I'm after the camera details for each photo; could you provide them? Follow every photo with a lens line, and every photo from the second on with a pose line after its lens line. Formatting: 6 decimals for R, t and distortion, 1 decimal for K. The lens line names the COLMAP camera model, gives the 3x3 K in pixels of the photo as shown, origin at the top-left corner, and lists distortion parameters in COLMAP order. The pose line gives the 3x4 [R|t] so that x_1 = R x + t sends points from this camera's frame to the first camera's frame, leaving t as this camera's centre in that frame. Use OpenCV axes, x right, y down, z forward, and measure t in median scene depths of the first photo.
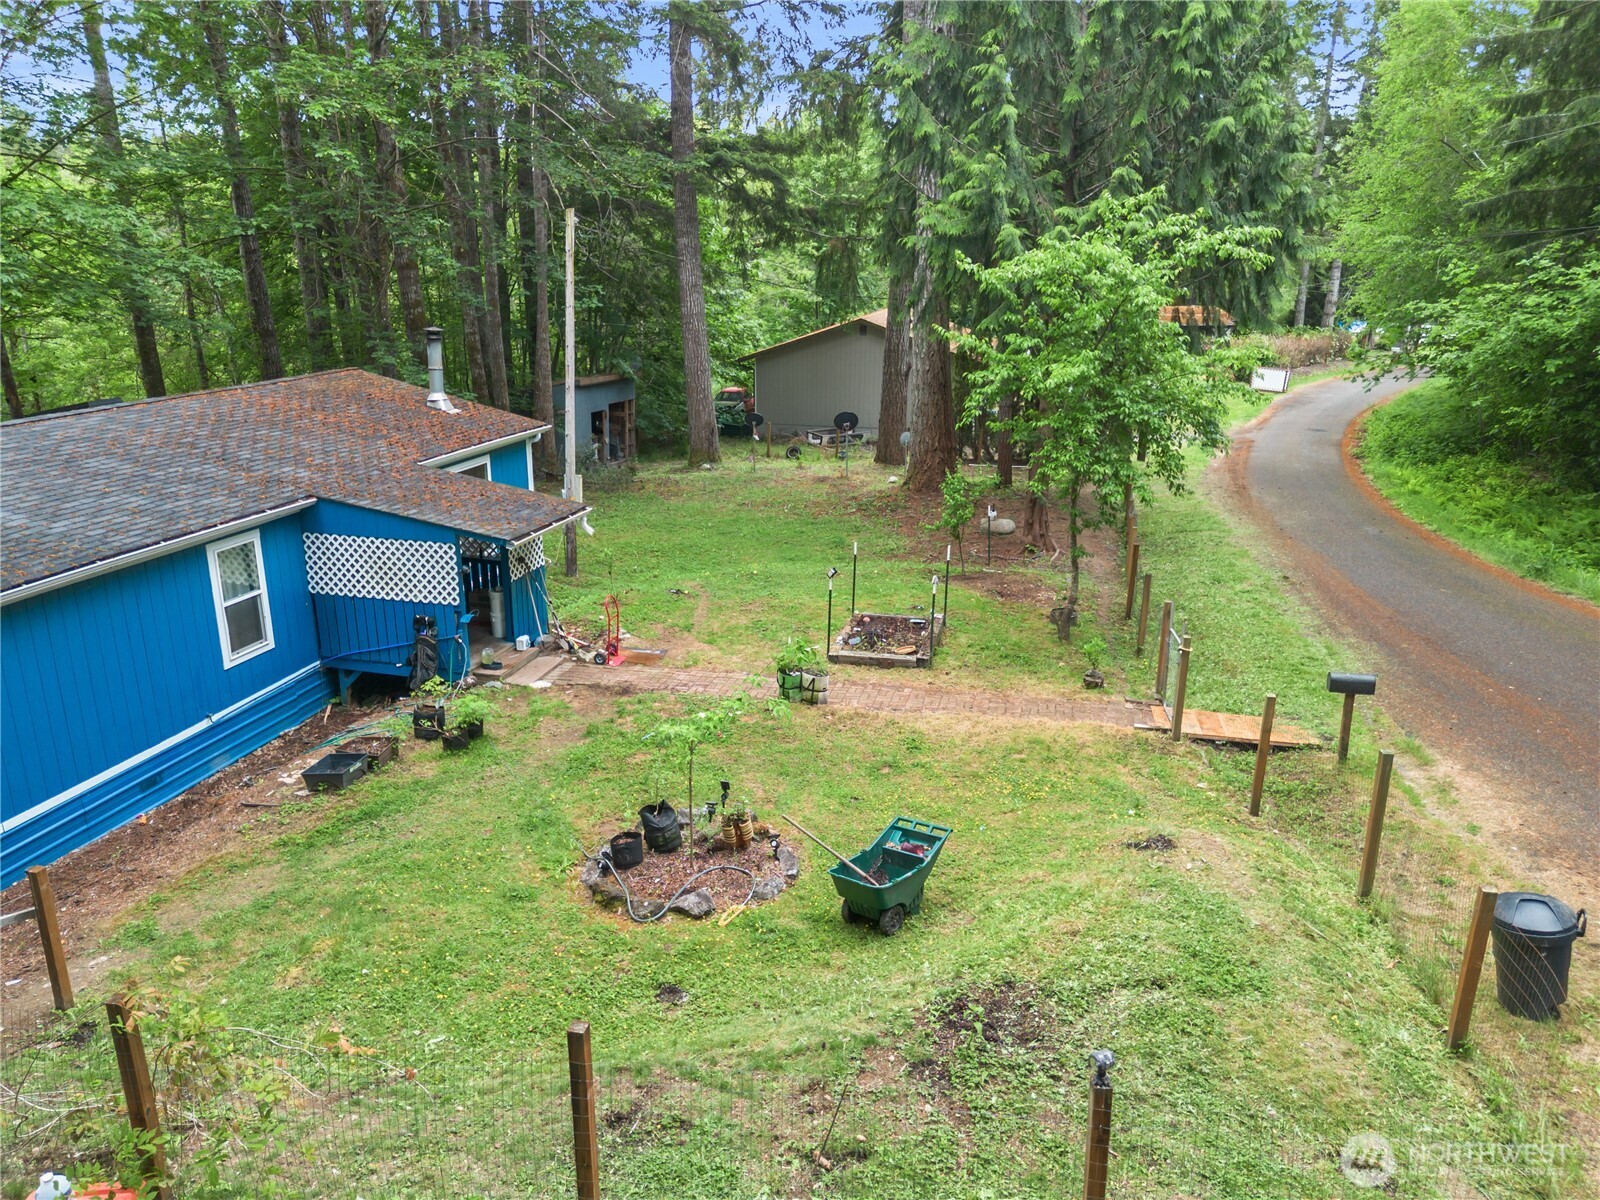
lens RADIAL K [[1122.7, 0, 800.0], [0, 1122.7, 600.0], [0, 0, 1]] dist [0.021577, -0.005059]
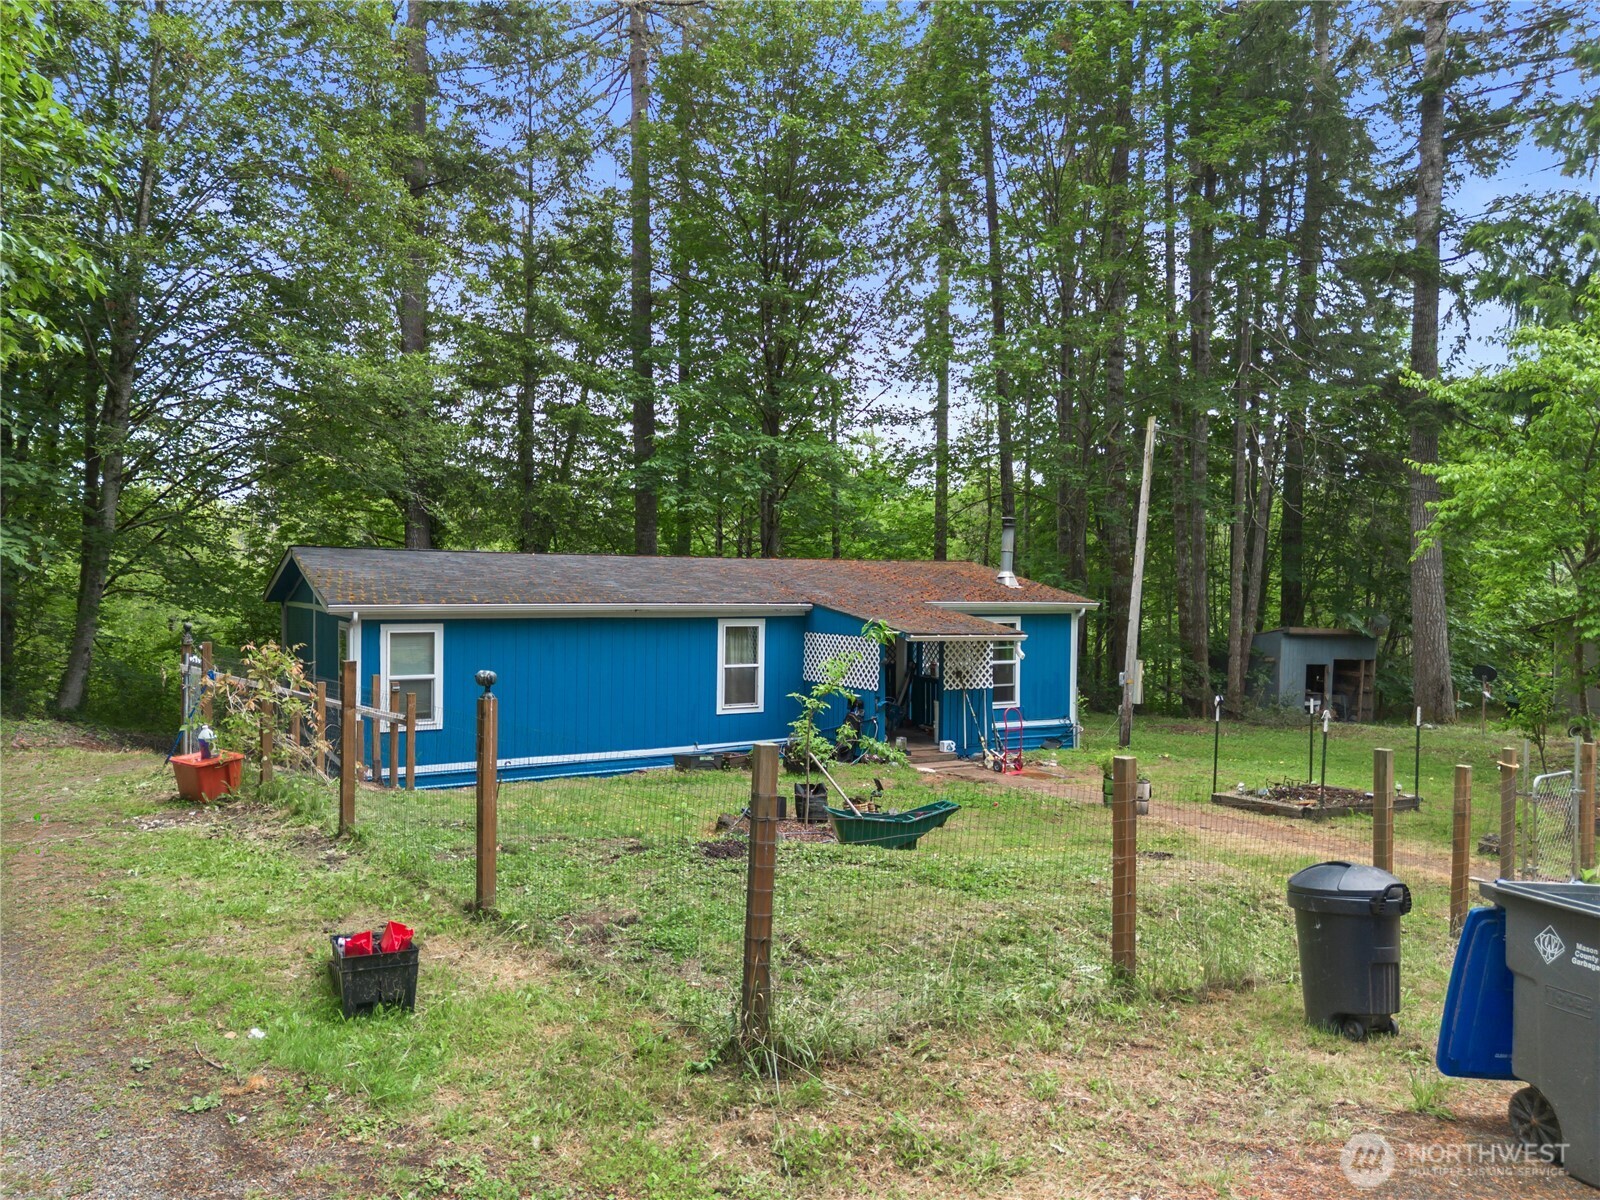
lens RADIAL K [[1122.7, 0, 800.0], [0, 1122.7, 600.0], [0, 0, 1]] dist [0.021577, -0.005059]
pose [[0.704849, 0.009806, -0.709290, 0.193905], [-0.217111, 0.954901, -0.202550, 0.069286], [0.675316, 0.296761, 0.675190, 0.047869]]
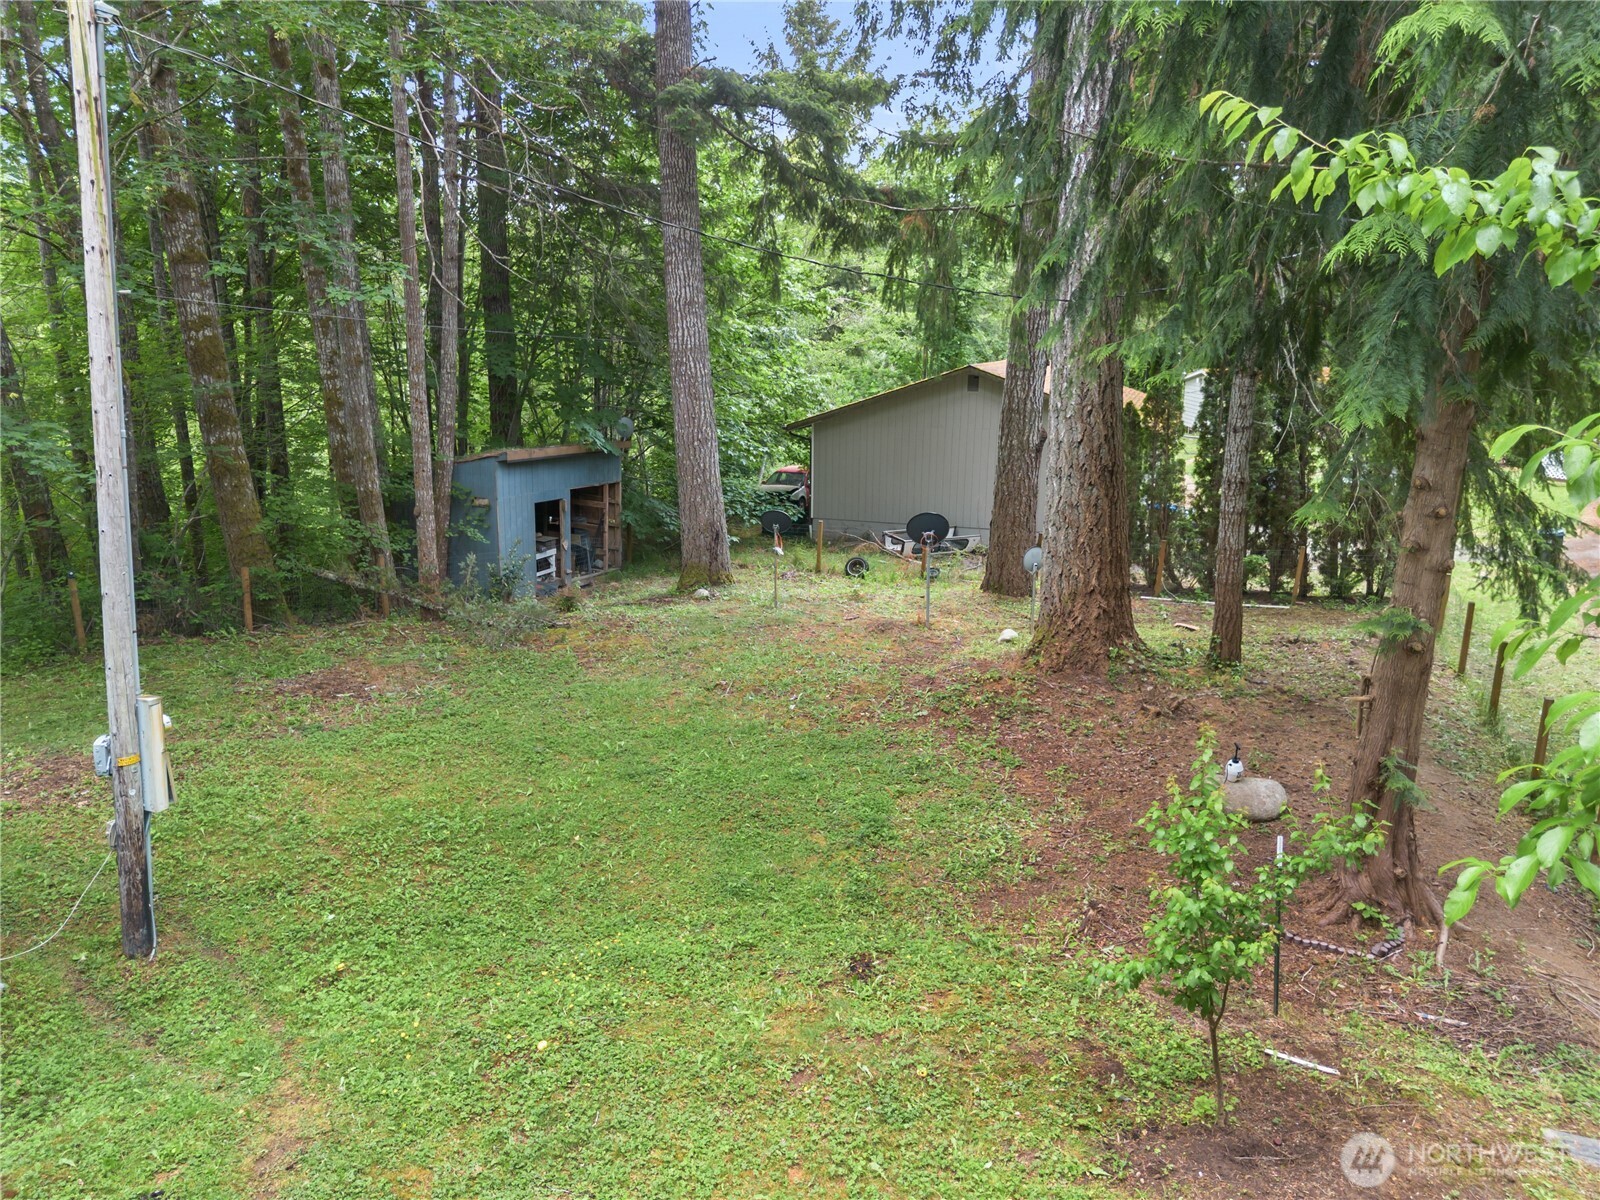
lens RADIAL K [[1122.7, 0, 800.0], [0, 1122.7, 600.0], [0, 0, 1]] dist [0.021577, -0.005059]
pose [[0.993164, 0.024219, -0.114184, 0.039384], [-0.031562, 0.997518, -0.062948, -0.078232], [0.112376, 0.066121, 0.991463, 0.396414]]
